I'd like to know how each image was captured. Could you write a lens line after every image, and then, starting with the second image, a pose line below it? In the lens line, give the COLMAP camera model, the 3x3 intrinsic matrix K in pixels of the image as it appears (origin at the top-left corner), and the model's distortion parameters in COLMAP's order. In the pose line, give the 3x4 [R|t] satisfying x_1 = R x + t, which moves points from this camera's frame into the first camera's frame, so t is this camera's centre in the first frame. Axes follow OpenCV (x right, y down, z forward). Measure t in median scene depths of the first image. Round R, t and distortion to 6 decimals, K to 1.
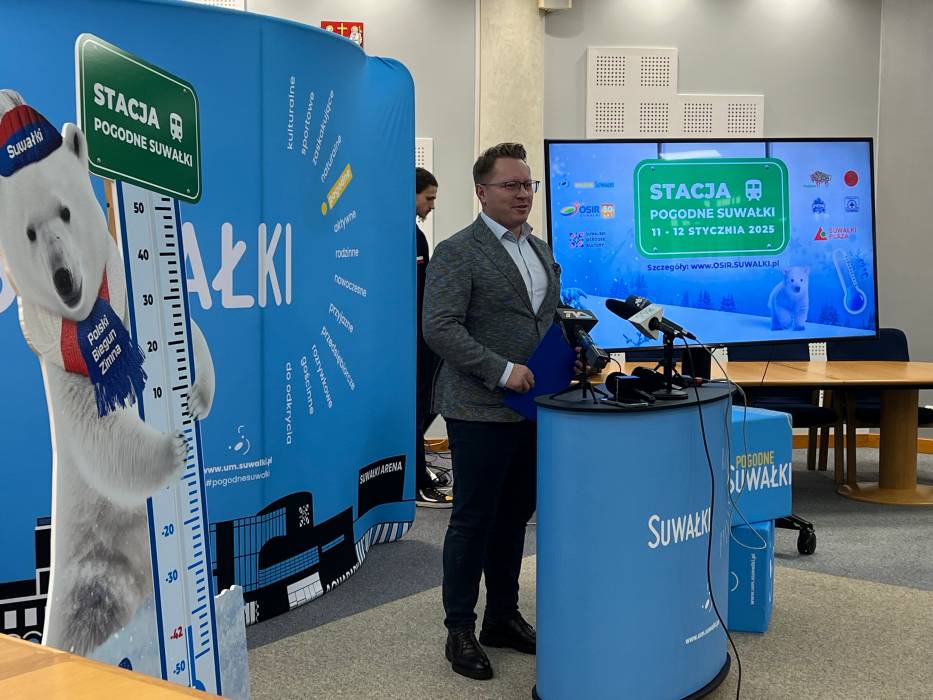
lens RADIAL K [[1363.0, 0, 463.4], [0, 1363.0, 348.8], [0, 0, 1]] dist [0.068255, 0.000000]
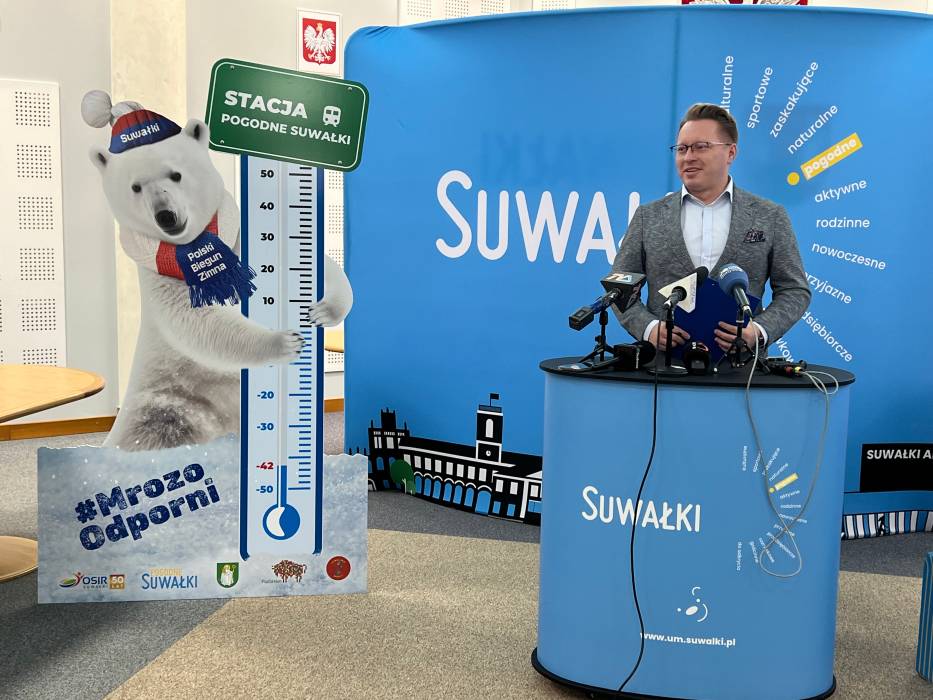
lens RADIAL K [[1116.2, 0, 463.1], [0, 1116.2, 350.2], [0, 0, 1]] dist [0.103676, 0.000000]
pose [[0.424340, 0.123667, -0.897018, 0.953049], [-0.097130, 0.991131, 0.090694, -0.044756], [0.900278, 0.048642, 0.432588, 0.674336]]
